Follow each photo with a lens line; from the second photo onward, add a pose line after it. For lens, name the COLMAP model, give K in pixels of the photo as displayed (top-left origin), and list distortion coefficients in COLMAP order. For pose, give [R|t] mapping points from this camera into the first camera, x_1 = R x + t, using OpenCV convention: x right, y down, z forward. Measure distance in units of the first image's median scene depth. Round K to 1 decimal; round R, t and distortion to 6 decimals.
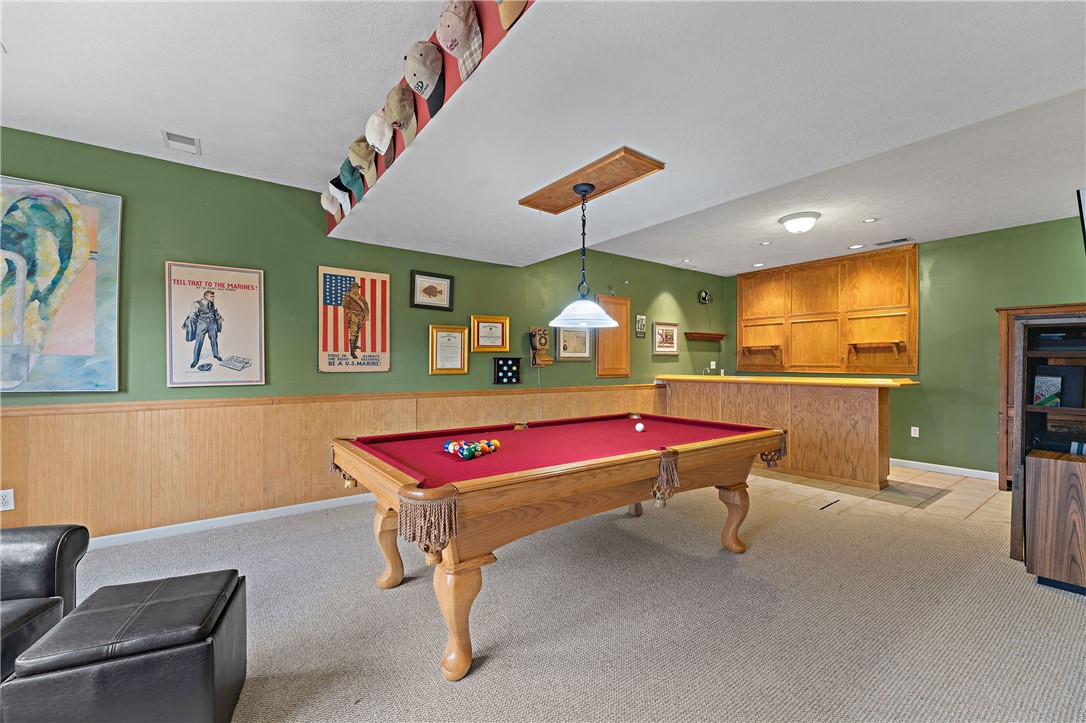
lens RADIAL K [[443.2, 0, 540.0], [0, 443.2, 369.0], [0, 0, 1]] dist [0.008184, -0.000558]
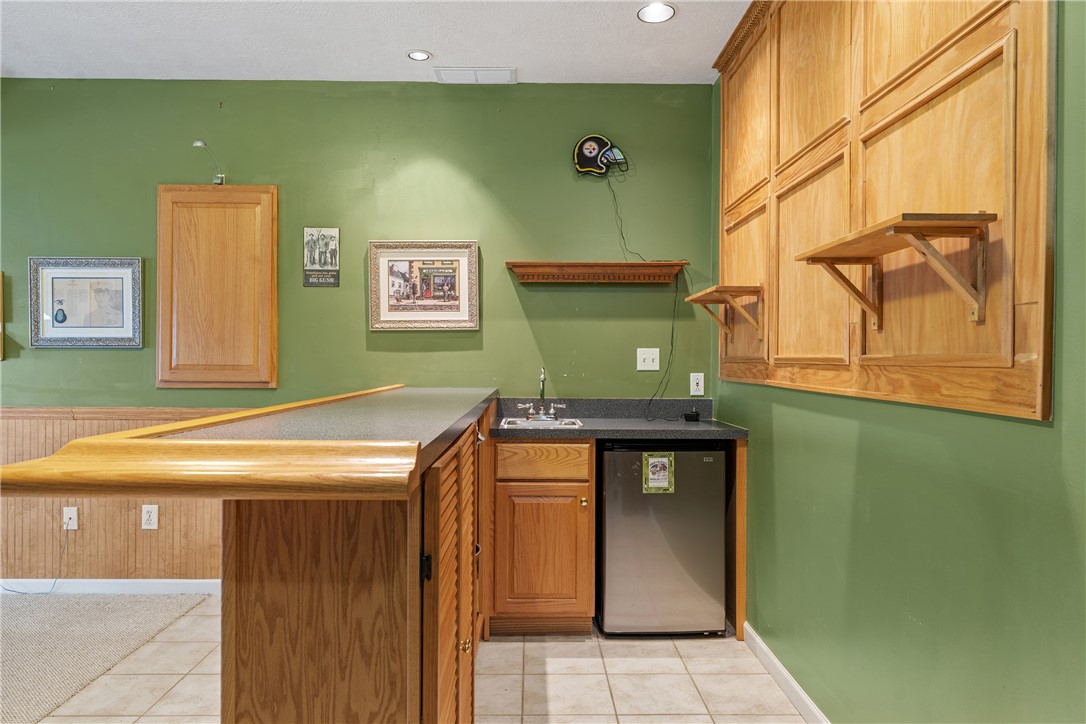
lens RADIAL K [[744.0, 0, 541.8], [0, 744.0, 363.2], [0, 0, 1]] dist [0.008322, -0.013387]
pose [[0.807277, 0.002576, -0.590168, 0.757196], [-0.010587, 0.999893, -0.010117, 0.000272], [0.590078, 0.014415, 0.807217, 0.593241]]
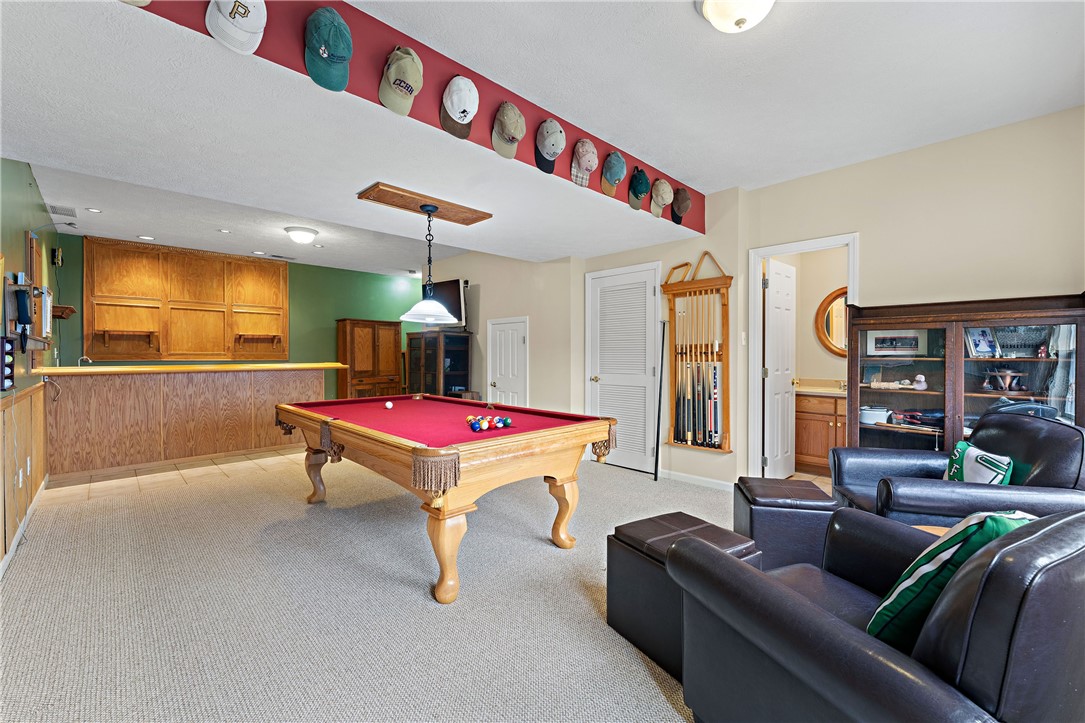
lens RADIAL K [[442.8, 0, 539.3], [0, 442.8, 356.6], [0, 0, 1]] dist [0.008184, -0.000558]
pose [[-0.124380, -0.005693, 0.992218, -0.491107], [0.009739, 0.999928, 0.006958, -0.000448], [-0.992187, 0.010528, -0.124315, 0.364164]]
